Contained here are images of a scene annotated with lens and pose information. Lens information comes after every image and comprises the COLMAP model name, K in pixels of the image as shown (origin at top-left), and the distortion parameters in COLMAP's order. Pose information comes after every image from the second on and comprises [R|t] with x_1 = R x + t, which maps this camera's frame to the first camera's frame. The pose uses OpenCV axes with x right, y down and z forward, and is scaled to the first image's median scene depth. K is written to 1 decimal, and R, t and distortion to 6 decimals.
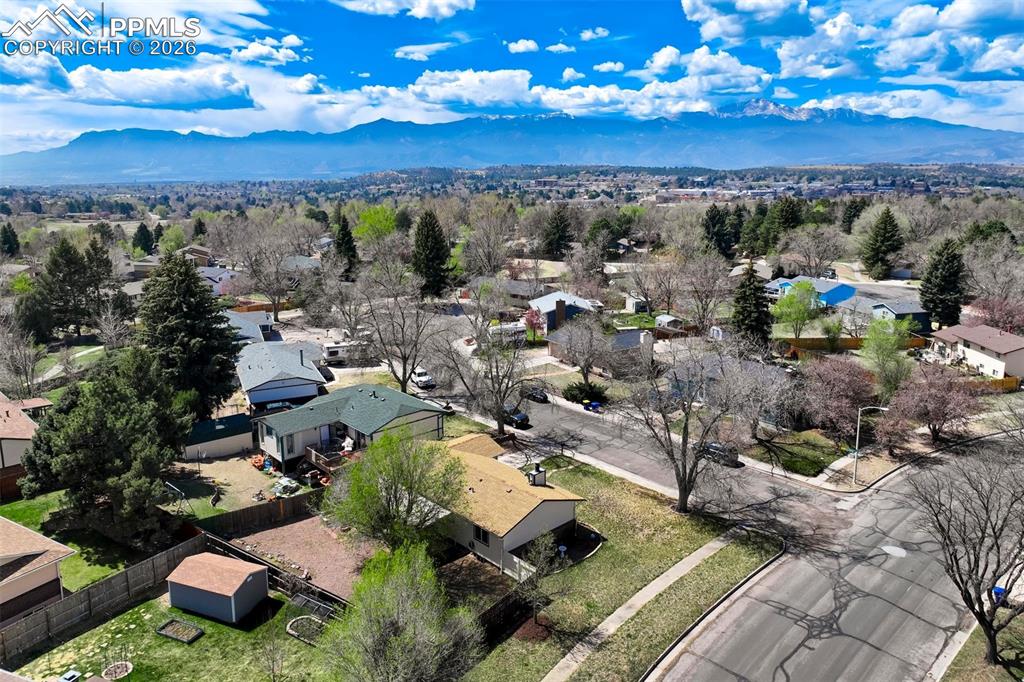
lens RADIAL K [[695.7, 0, 512.0], [0, 695.7, 341.0], [0, 0, 1]] dist [0.006957, 0.000767]
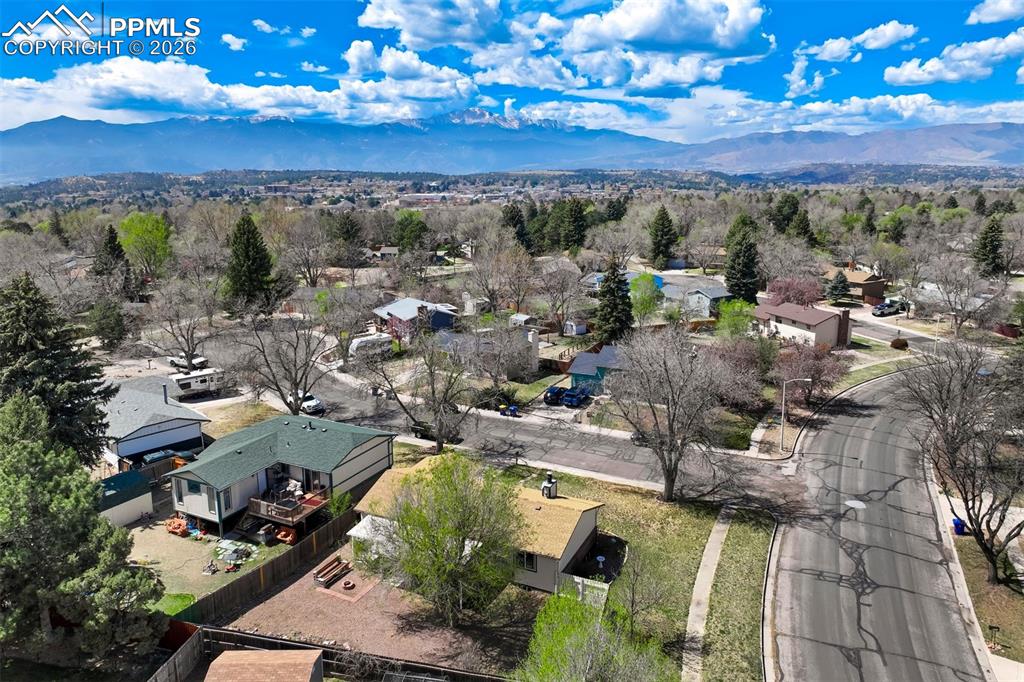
lens RADIAL K [[698.7, 0, 512.0], [0, 698.7, 341.0], [0, 0, 1]] dist [0.004133, 0.001707]
pose [[0.934137, -0.084002, 0.346888, -0.250822], [0.086674, 0.996206, 0.007835, -0.012540], [-0.346230, 0.022748, 0.937874, 0.099015]]
